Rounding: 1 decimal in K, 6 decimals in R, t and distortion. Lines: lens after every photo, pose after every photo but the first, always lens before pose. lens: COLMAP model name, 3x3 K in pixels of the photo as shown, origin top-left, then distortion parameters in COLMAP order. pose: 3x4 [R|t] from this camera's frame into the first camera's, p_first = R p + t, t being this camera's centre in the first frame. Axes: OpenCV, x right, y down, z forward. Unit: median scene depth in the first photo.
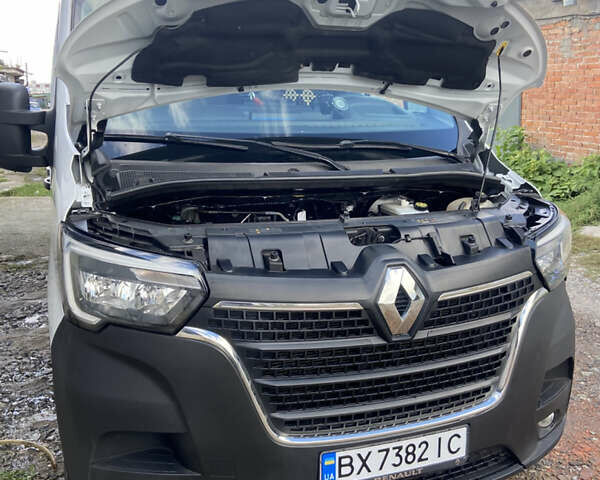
lens RADIAL K [[620.3, 0, 300.1], [0, 620.3, 226.9], [0, 0, 1]] dist [0.009271, -0.005212]
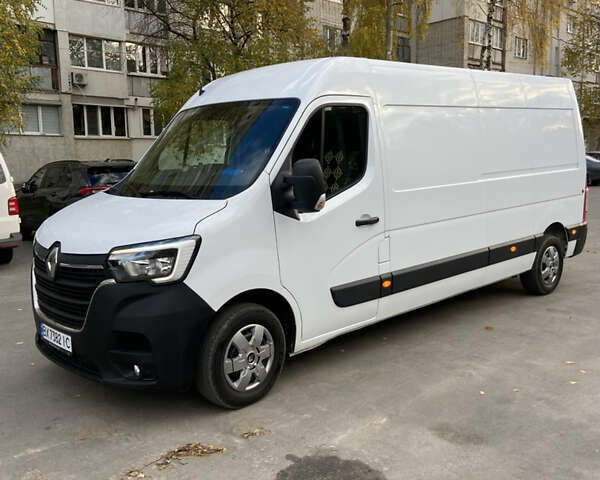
lens RADIAL K [[620.3, 0, 300.1], [0, 620.3, 226.9], [0, 0, 1]] dist [0.009271, -0.005212]
pose [[0.368194, 0.081187, -0.926198, 2.434787], [-0.141392, 0.989483, 0.030527, -0.189791], [0.918935, 0.119717, 0.375800, 0.934136]]
